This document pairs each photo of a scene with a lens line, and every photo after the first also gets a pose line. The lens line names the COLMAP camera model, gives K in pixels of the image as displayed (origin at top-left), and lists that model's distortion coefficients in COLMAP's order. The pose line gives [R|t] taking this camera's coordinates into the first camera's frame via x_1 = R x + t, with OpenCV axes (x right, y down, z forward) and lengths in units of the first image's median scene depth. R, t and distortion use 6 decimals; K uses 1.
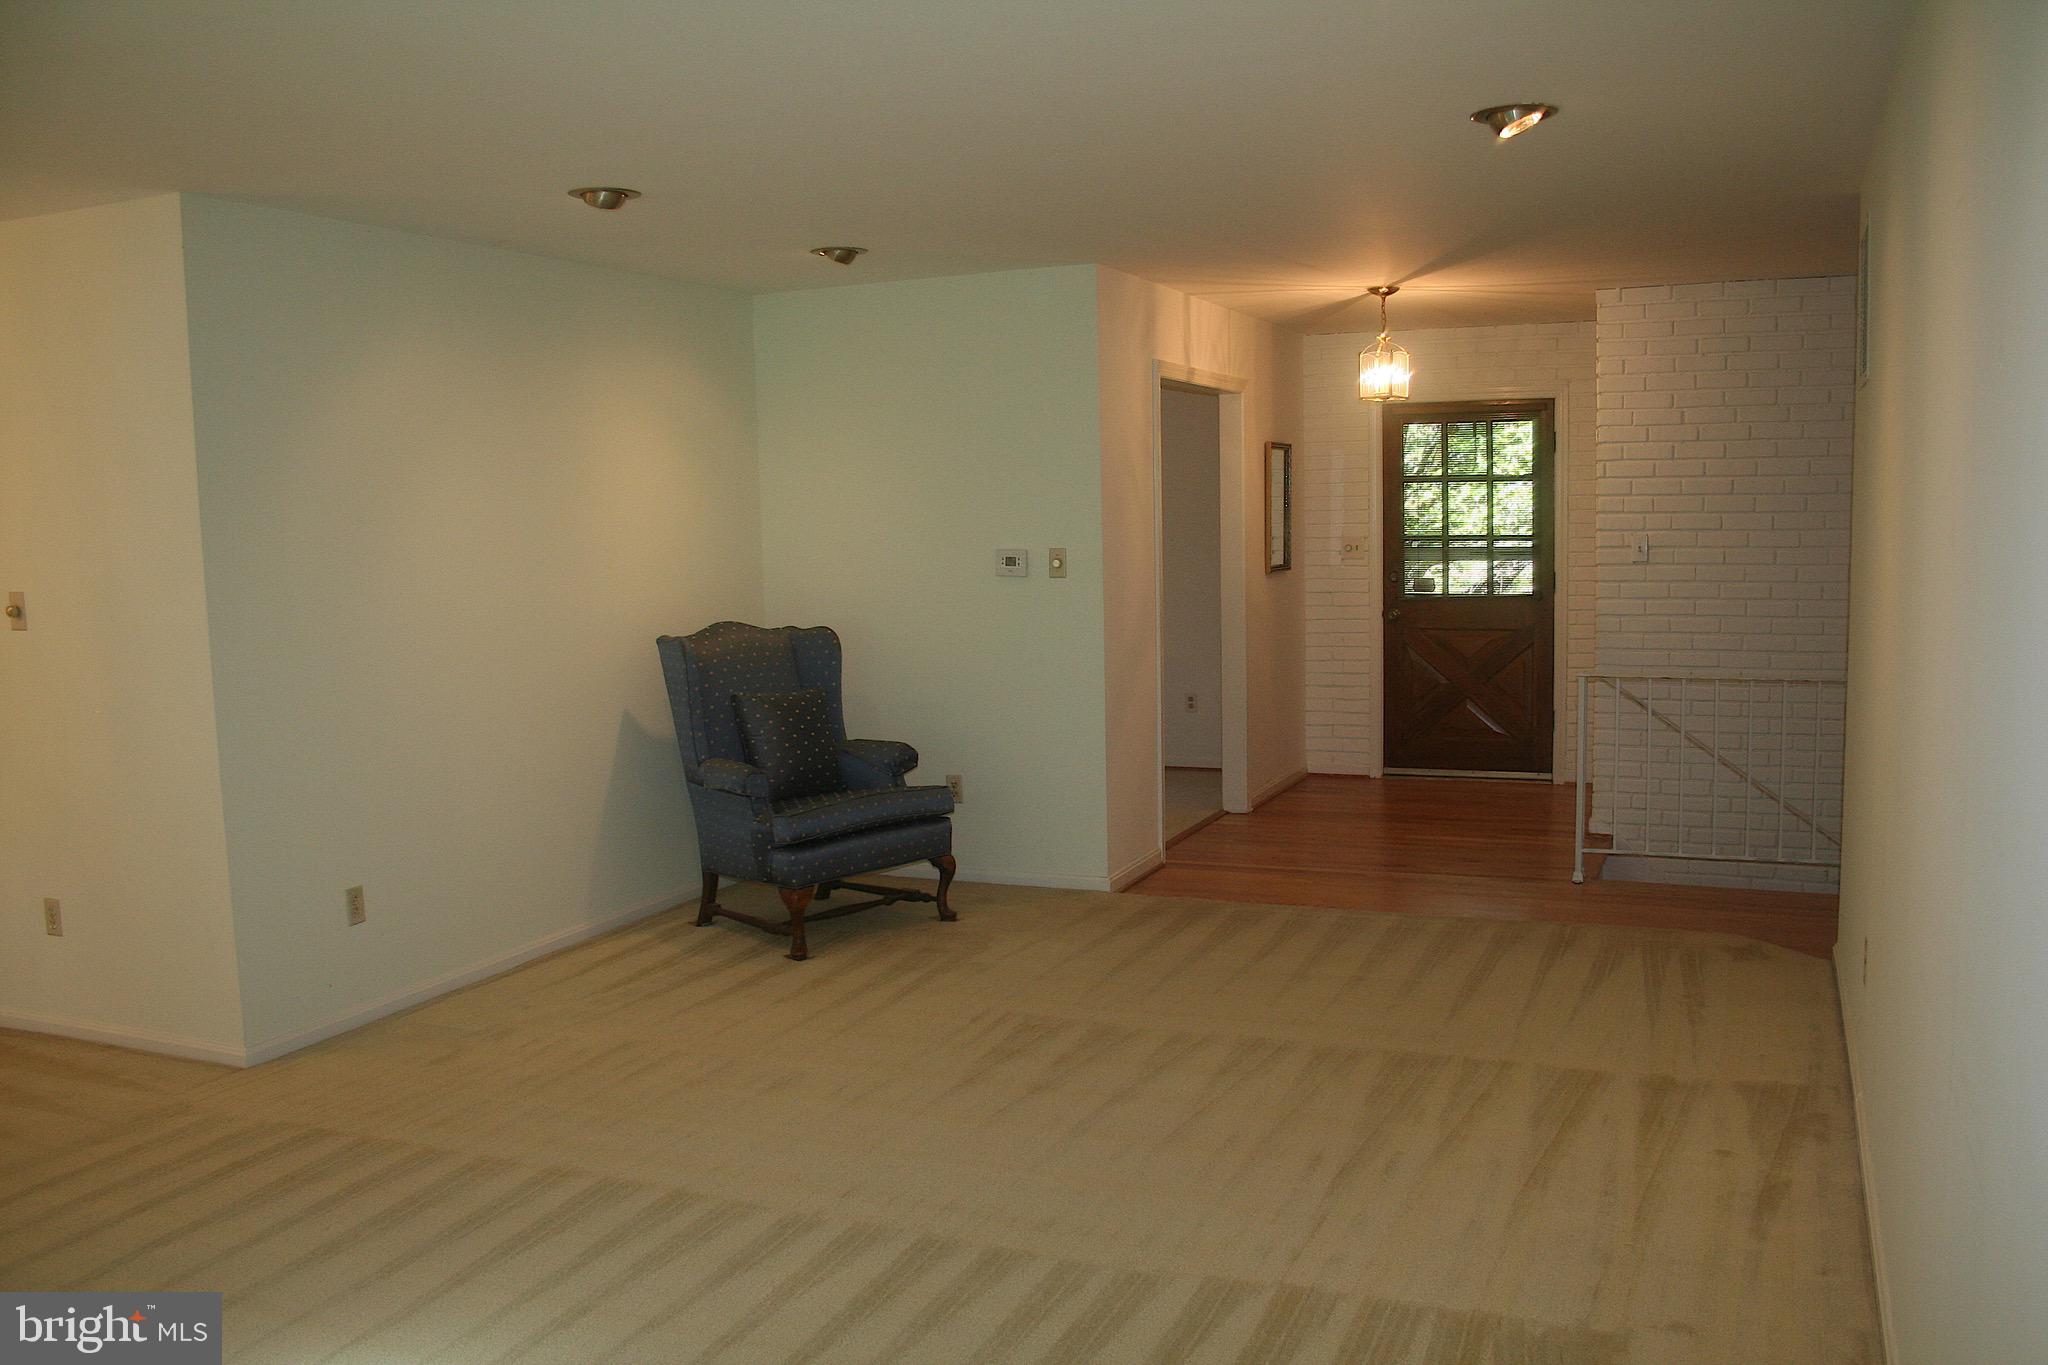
lens RADIAL K [[1704.9, 0, 1032.9], [0, 1704.9, 709.7], [0, 0, 1]] dist [-0.131912, 0.114074]
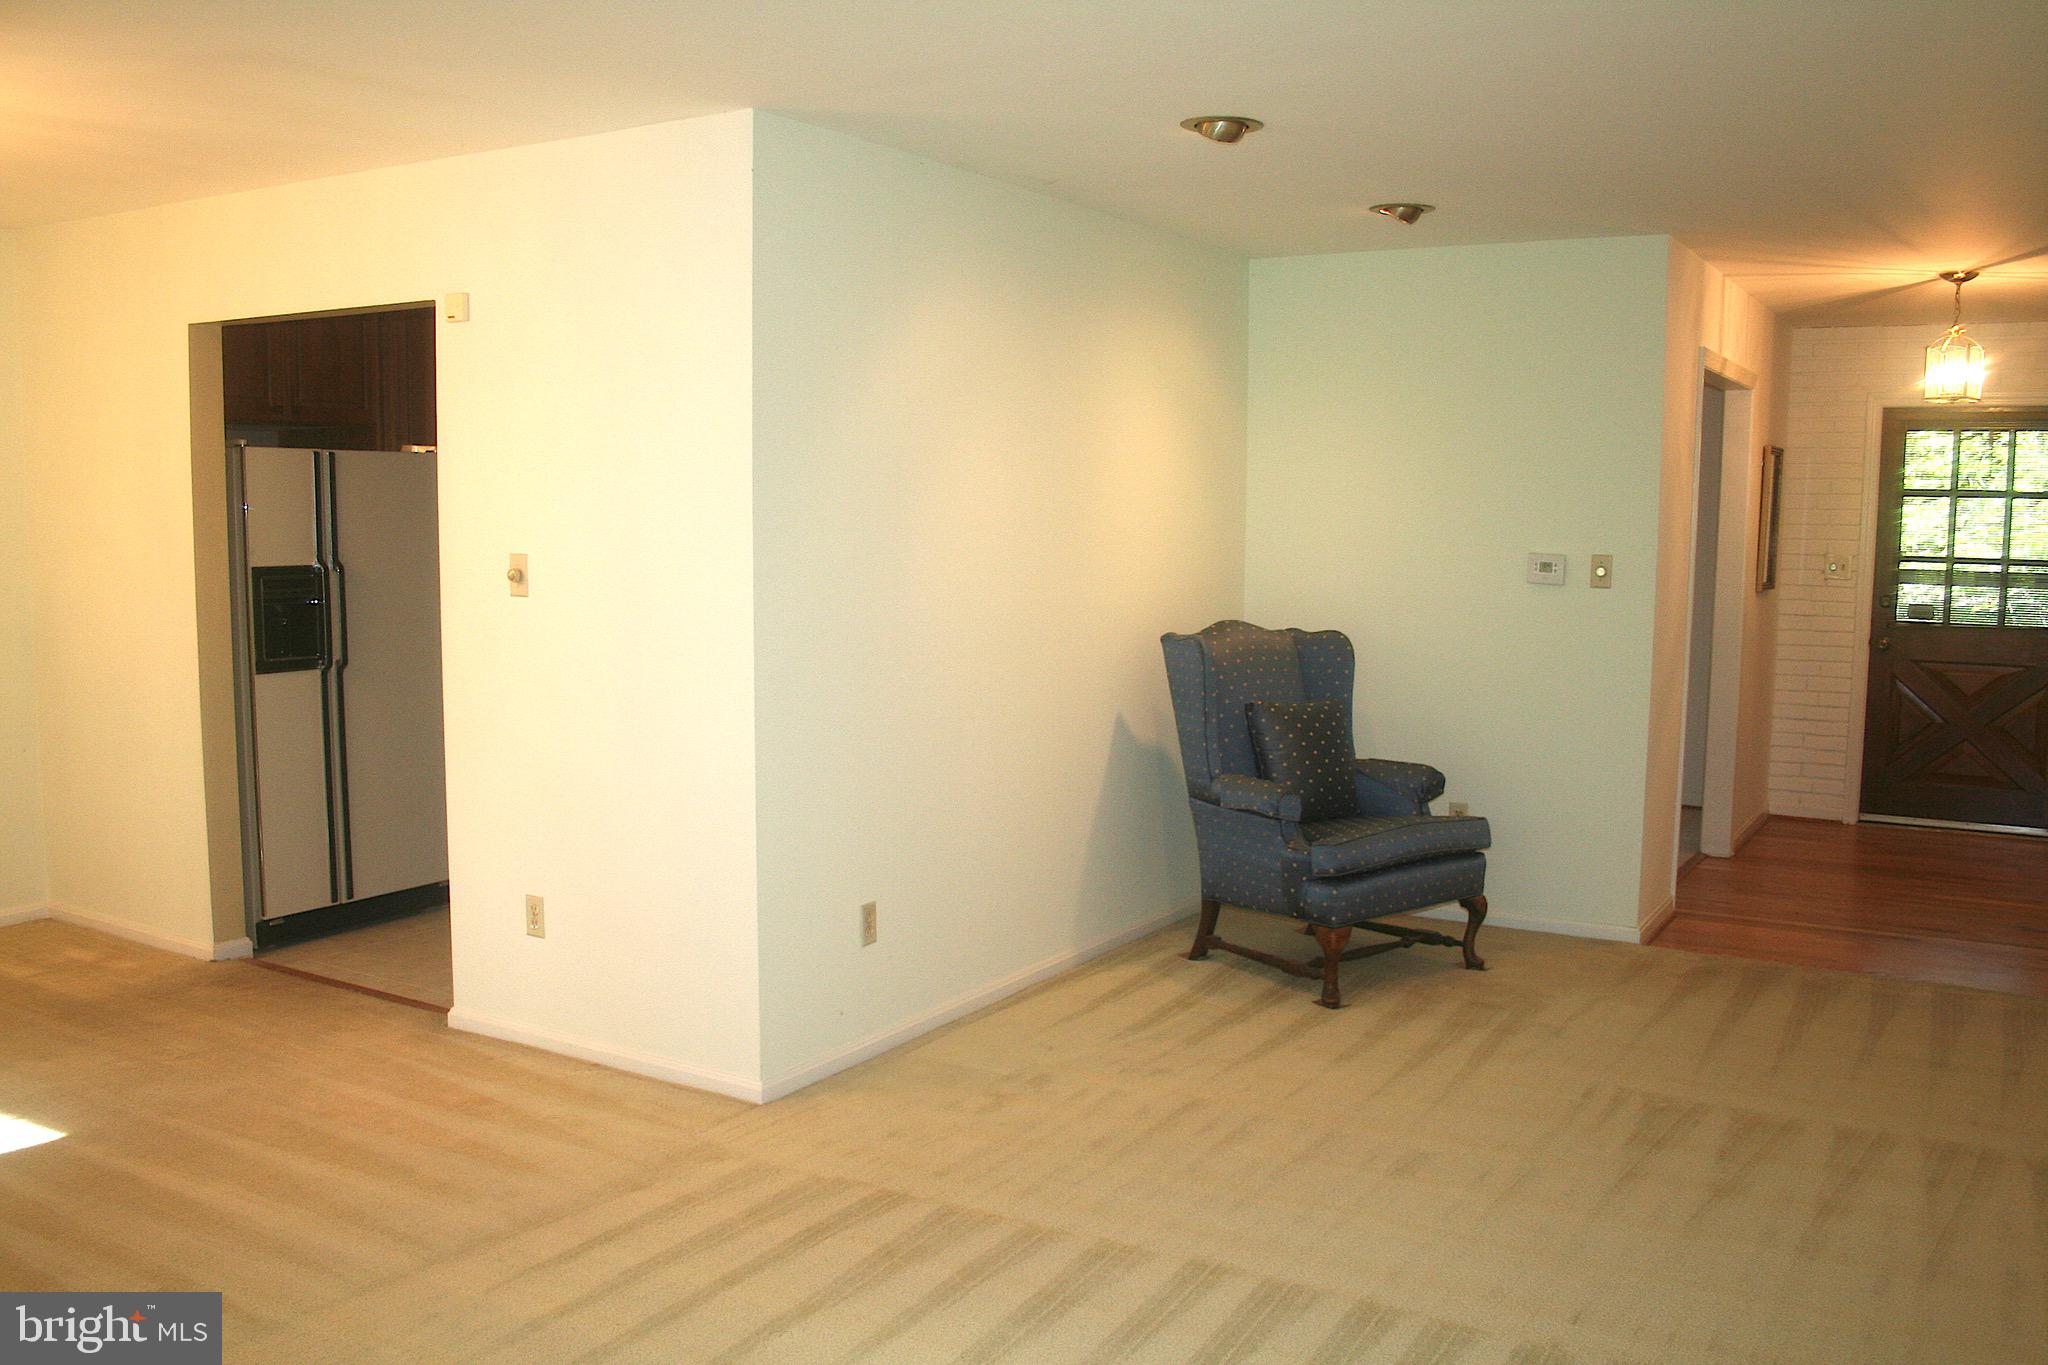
lens RADIAL K [[1730.7, 0, 1025.0], [0, 1730.7, 711.6], [0, 0, 1]] dist [-0.123708, 0.108183]
pose [[0.991707, 0.048917, -0.118850, -0.183412], [-0.048809, 0.998801, 0.003814, -0.001957], [0.118894, 0.002018, 0.992905, 0.085482]]
